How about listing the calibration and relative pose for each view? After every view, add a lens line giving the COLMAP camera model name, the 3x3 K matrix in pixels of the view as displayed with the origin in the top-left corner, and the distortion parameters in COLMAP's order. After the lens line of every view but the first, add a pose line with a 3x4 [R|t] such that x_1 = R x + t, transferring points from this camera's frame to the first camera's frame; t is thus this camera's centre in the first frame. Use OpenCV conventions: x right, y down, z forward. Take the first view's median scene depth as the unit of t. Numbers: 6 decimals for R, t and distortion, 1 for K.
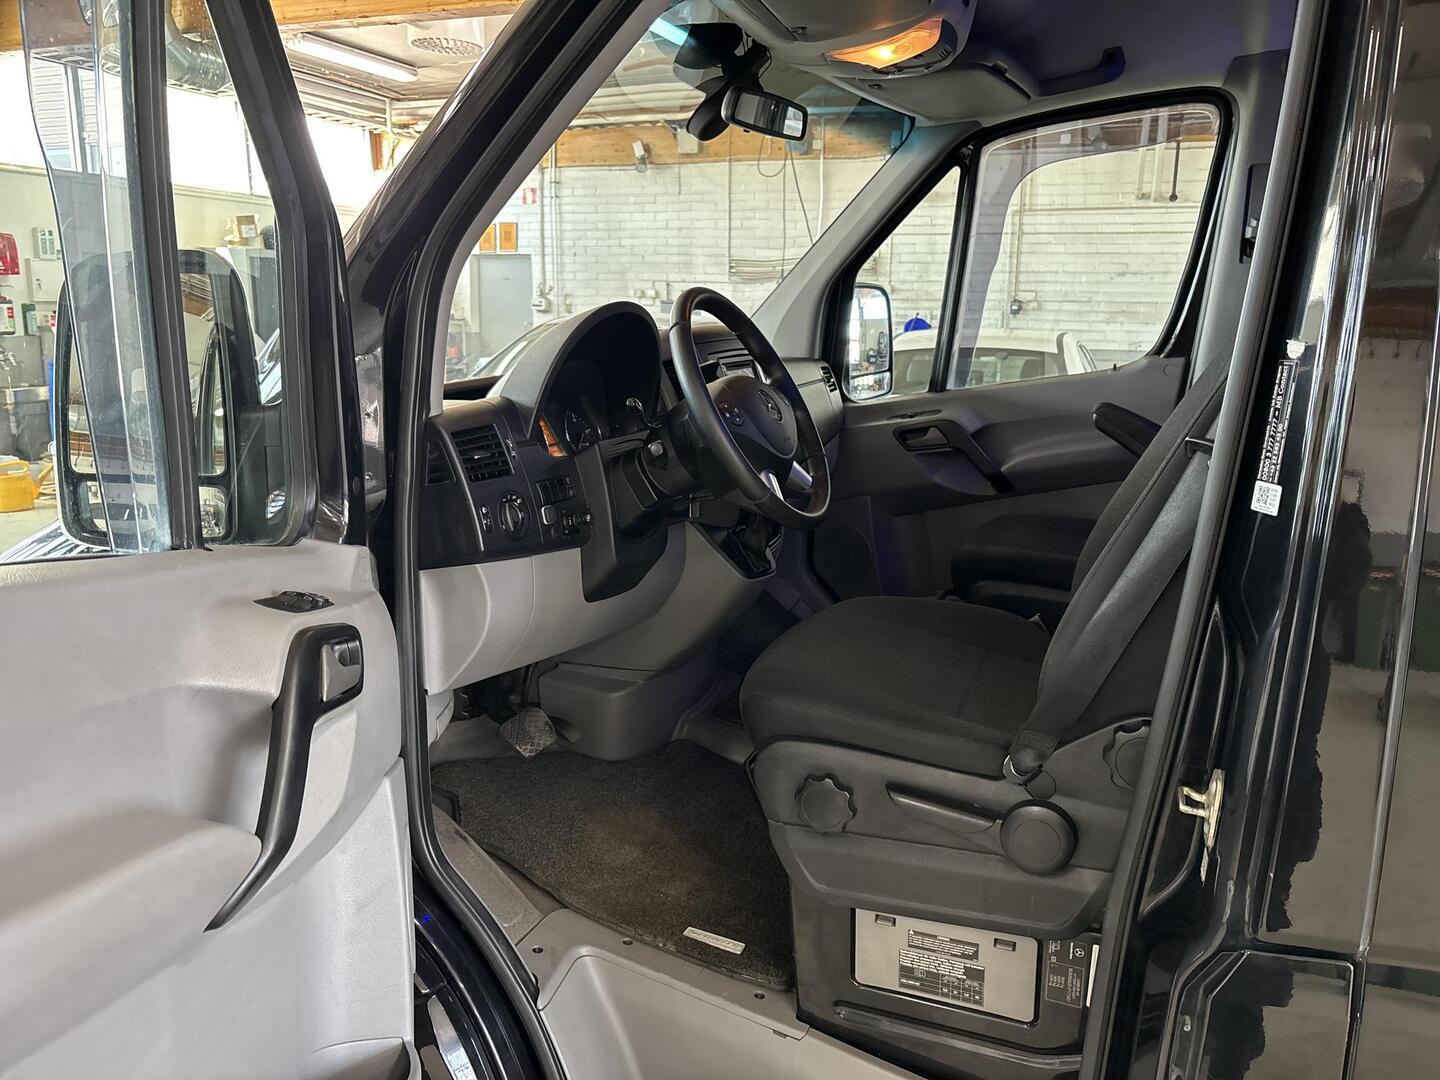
lens RADIAL K [[1113.4, 0, 716.1], [0, 1113.4, 539.1], [0, 0, 1]] dist [0.026519, -0.039344]
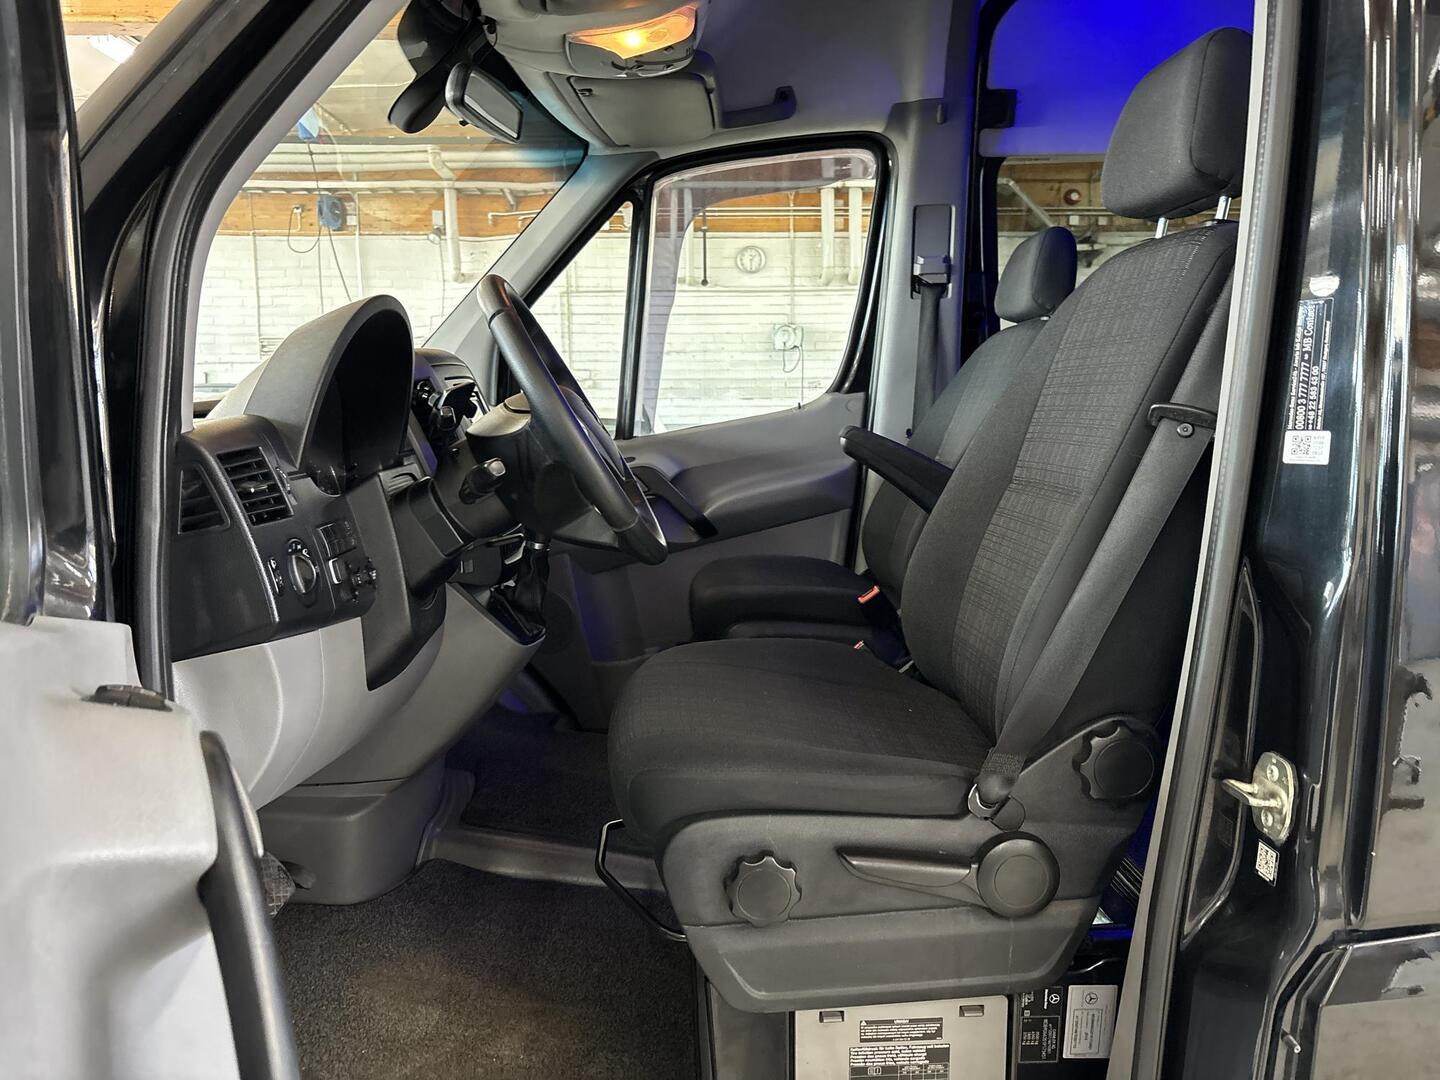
lens RADIAL K [[1113.4, 0, 721.9], [0, 1113.4, 542.4], [0, 0, 1]] dist [0.026519, -0.039344]
pose [[0.909742, -0.075608, 0.408232, -0.209934], [0.106943, 0.992773, -0.054453, 0.025424], [-0.401165, 0.093196, 0.911253, 0.220215]]
